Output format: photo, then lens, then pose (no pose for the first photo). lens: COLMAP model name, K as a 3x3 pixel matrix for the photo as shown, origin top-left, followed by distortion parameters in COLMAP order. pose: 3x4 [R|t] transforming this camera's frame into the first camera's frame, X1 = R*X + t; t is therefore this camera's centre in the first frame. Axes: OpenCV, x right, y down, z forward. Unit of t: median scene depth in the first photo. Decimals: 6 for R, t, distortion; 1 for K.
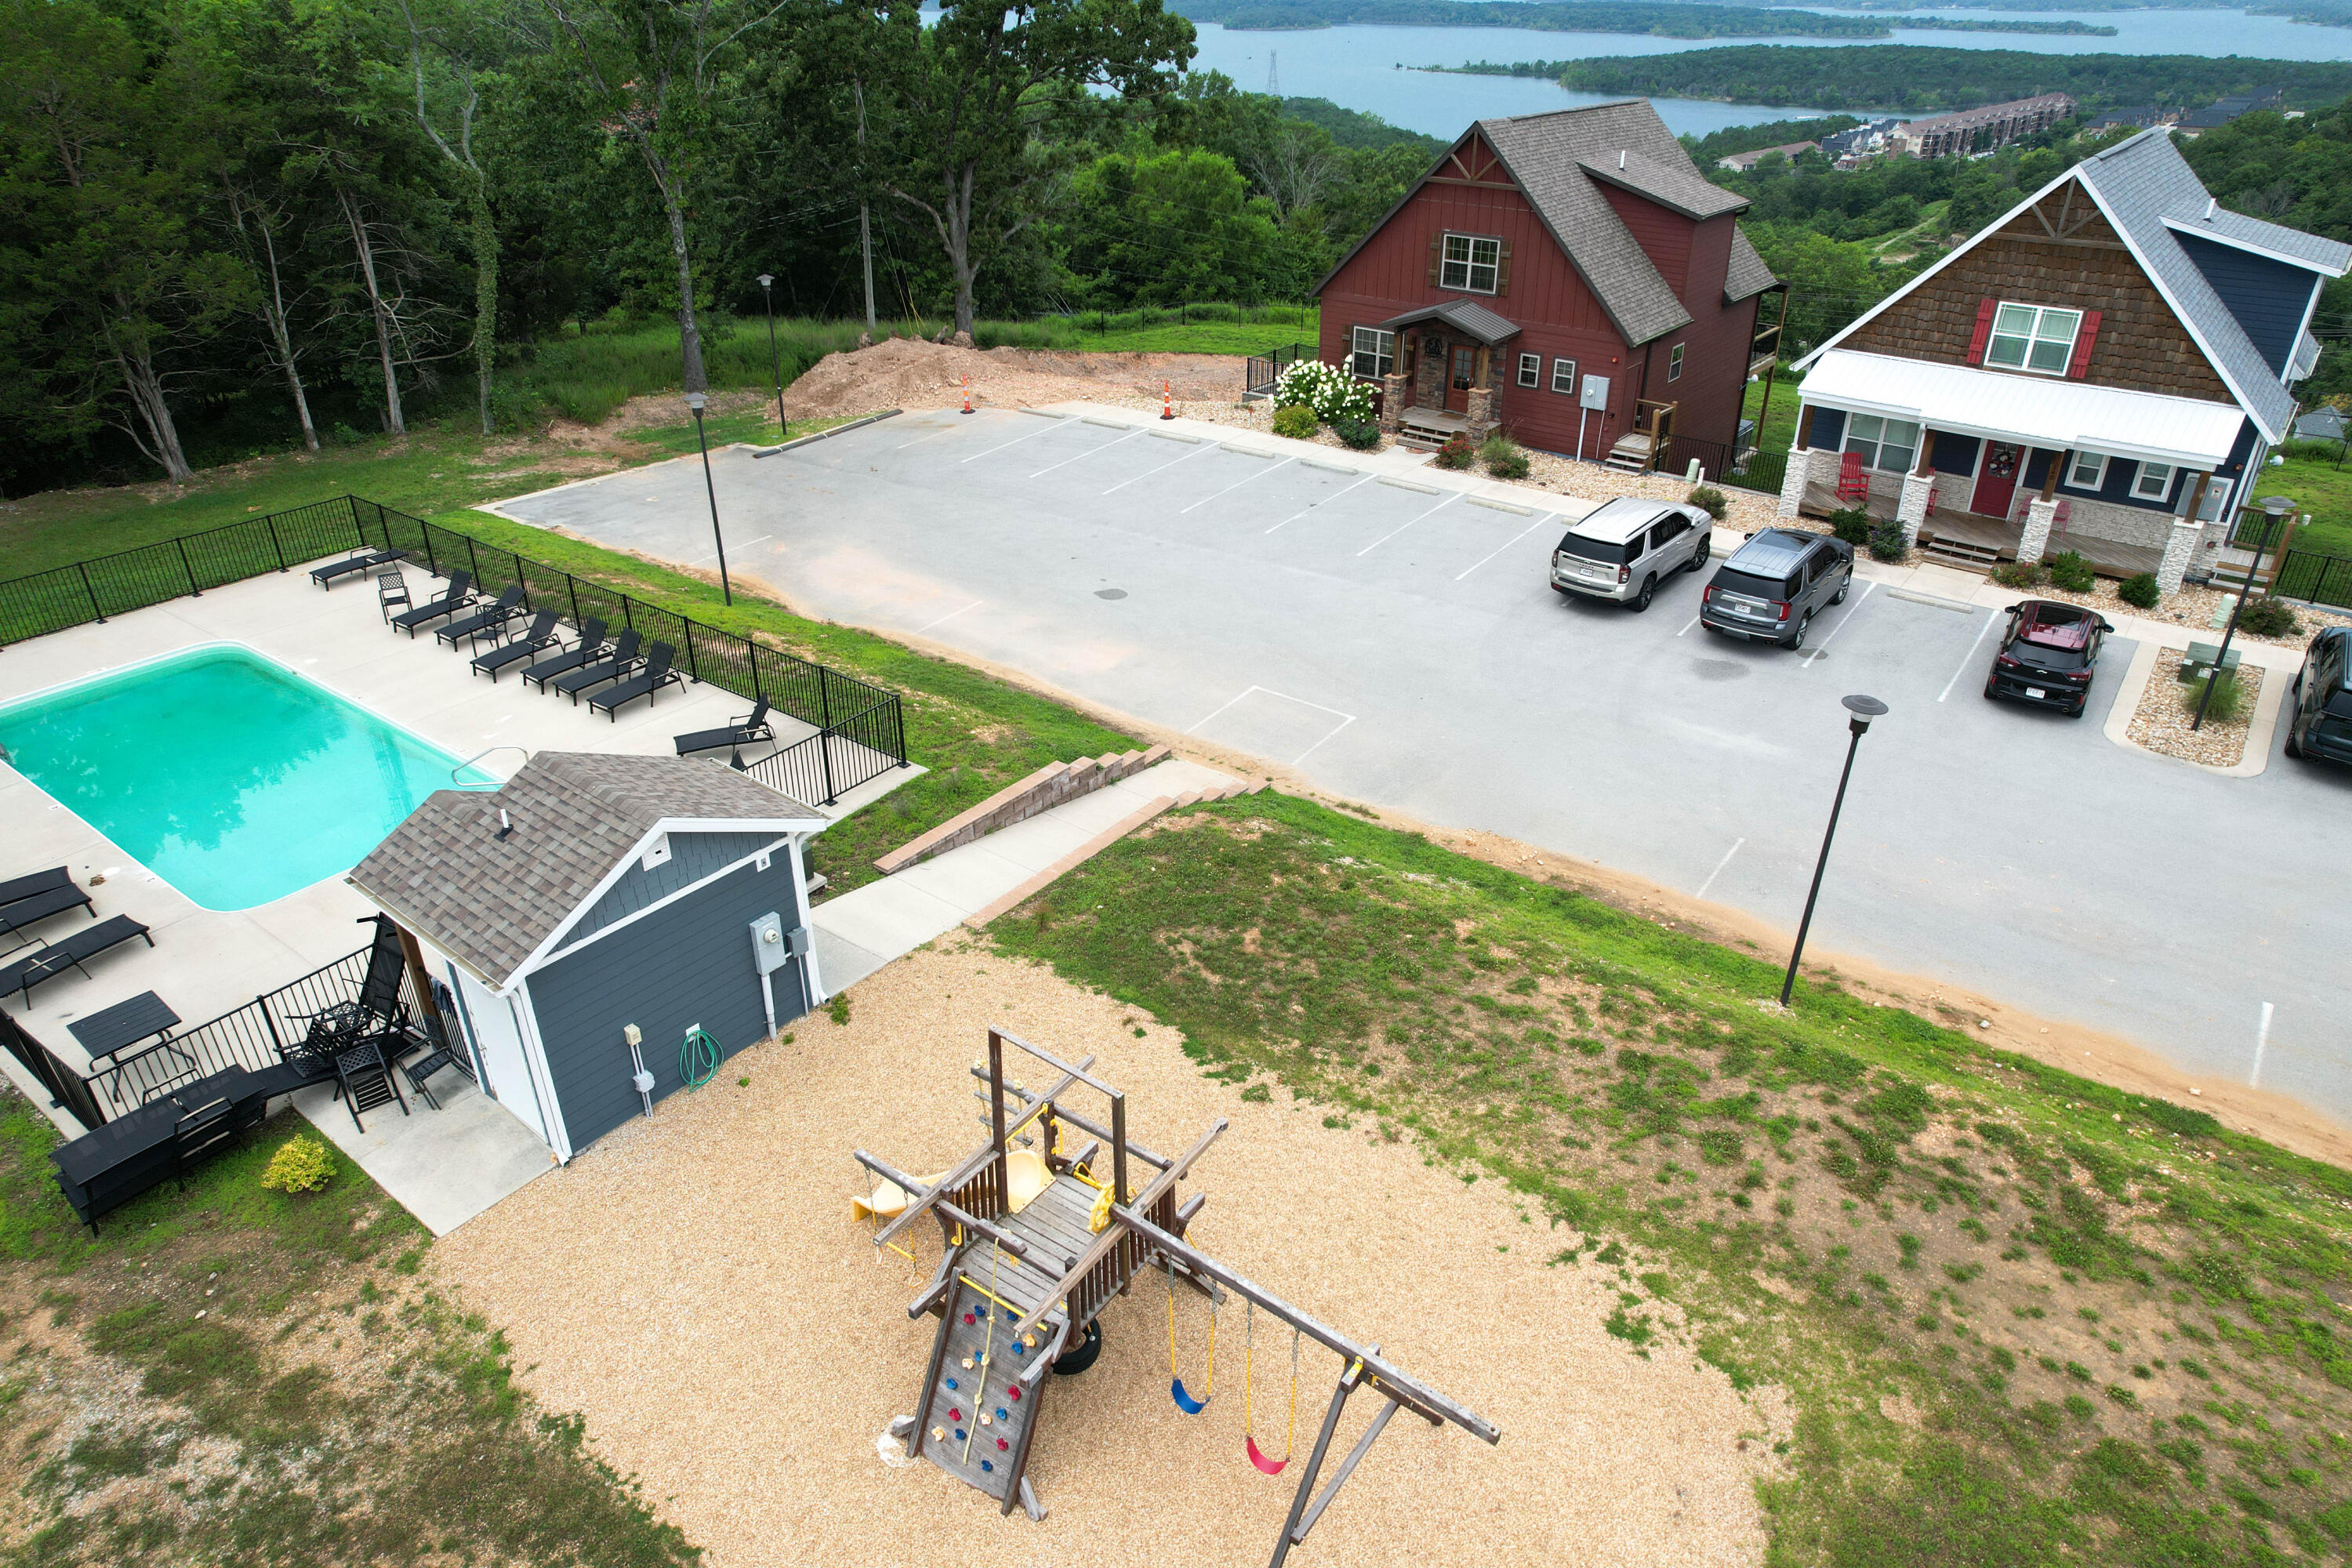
lens RADIAL K [[1500.0, 0, 1185.7], [0, 1500.0, 782.2], [0, 0, 1]] dist [-0.077880, 0.076170]
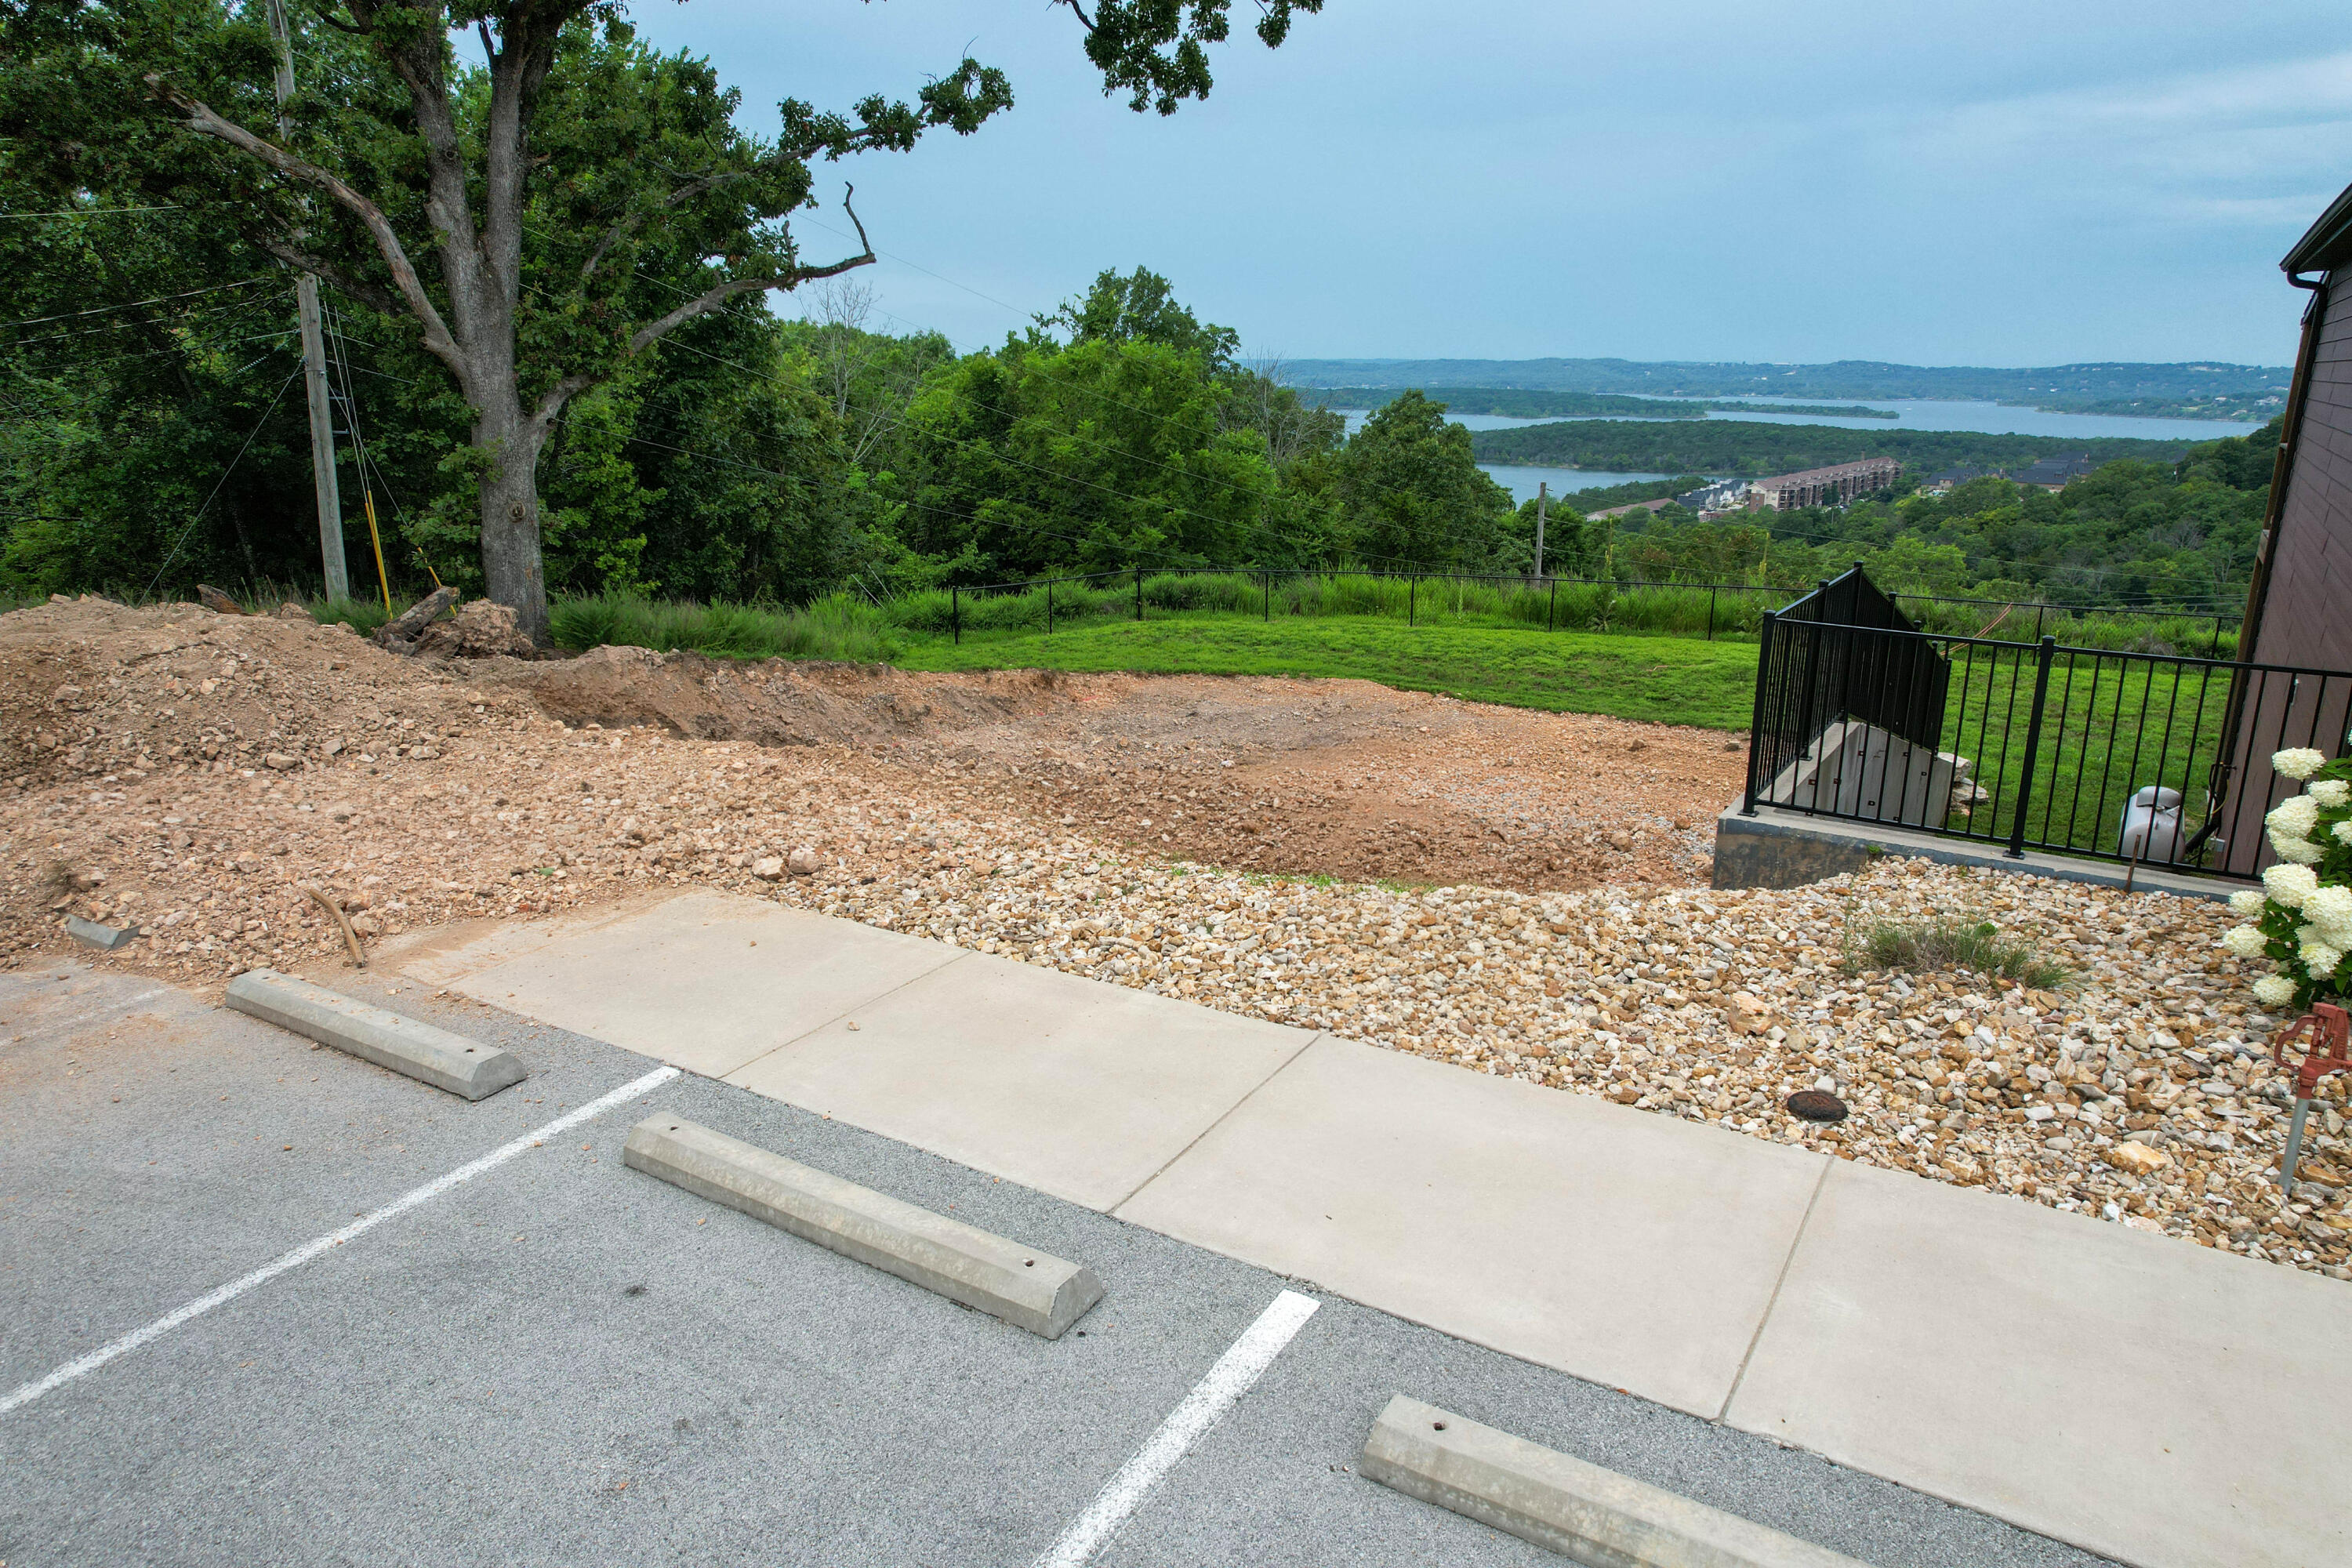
lens RADIAL K [[1499.1, 0, 1181.5], [0, 1499.1, 789.2], [0, 0, 1]] dist [-0.069596, 0.064268]
pose [[0.996874, -0.020297, 0.076350, -0.041356], [0.036936, 0.974044, -0.223325, -0.264673], [-0.069835, 0.225447, 0.971749, 0.971035]]
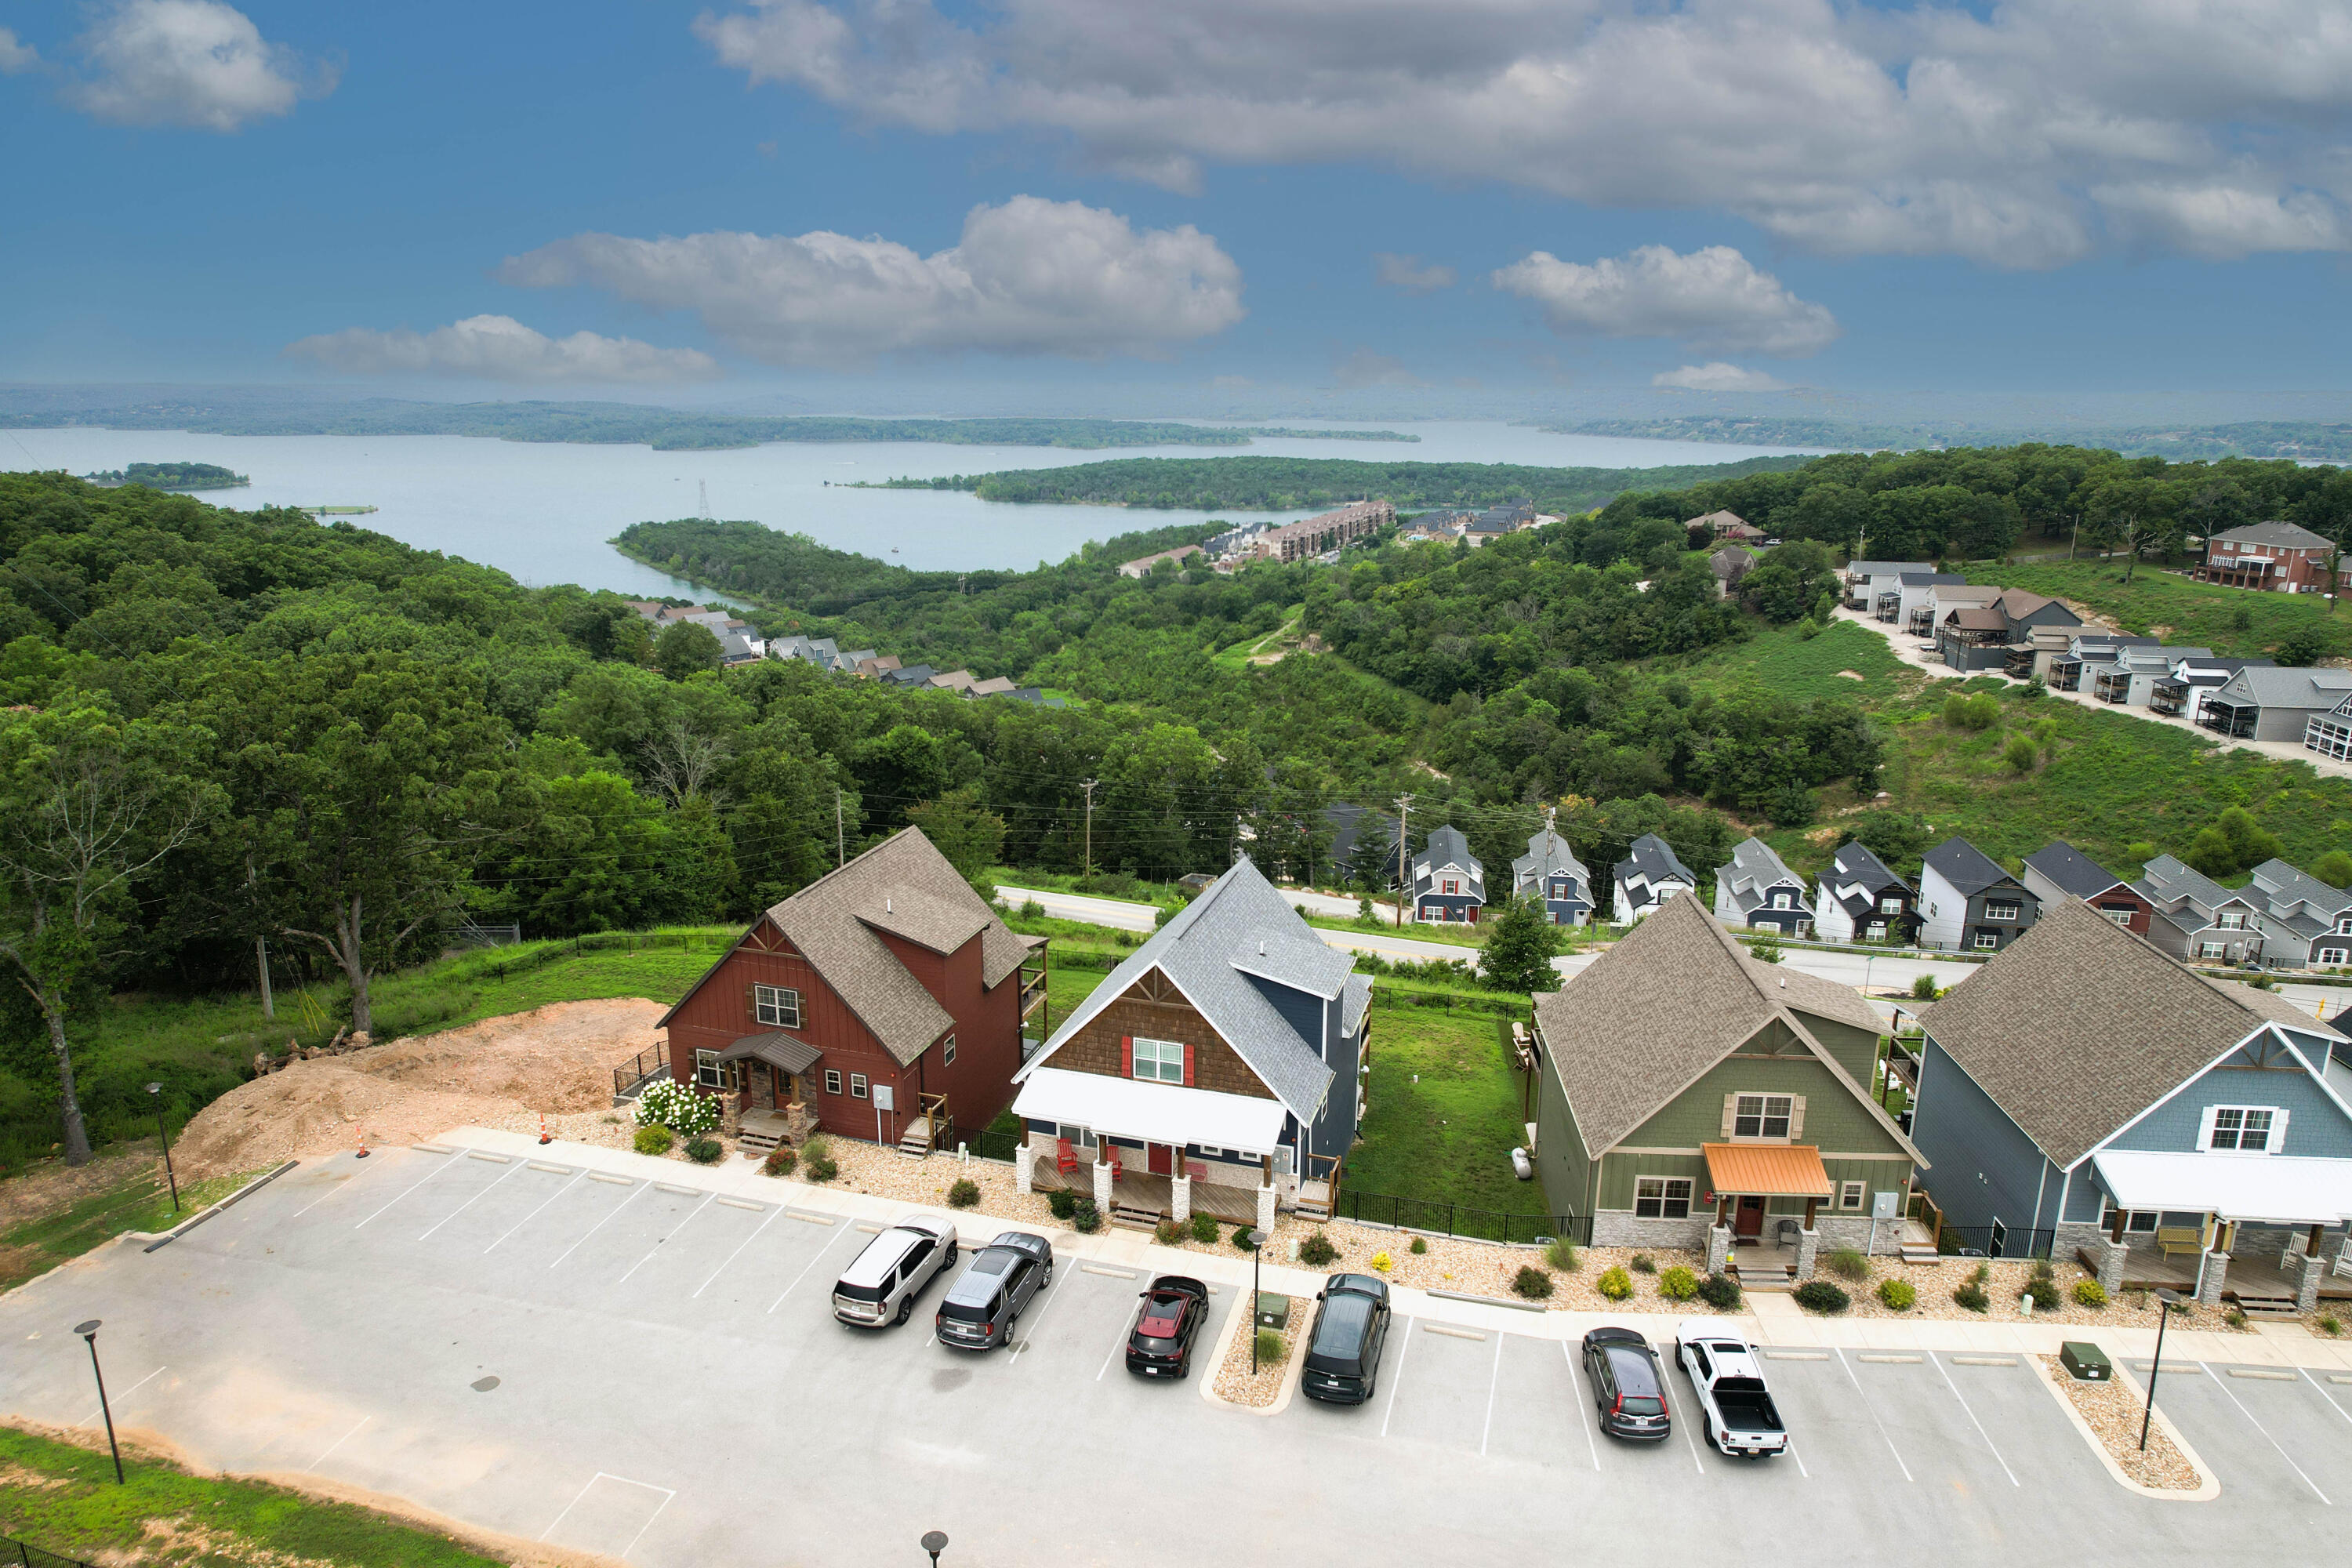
lens RADIAL K [[1501.4, 0, 1166.5], [0, 1501.4, 784.2], [0, 0, 1]] dist [-0.074042, 0.081030]
pose [[0.940415, -0.088707, 0.328253, 0.100385], [0.165543, 0.962680, -0.214110, -0.200383], [-0.297009, 0.255692, 0.920004, -0.347902]]
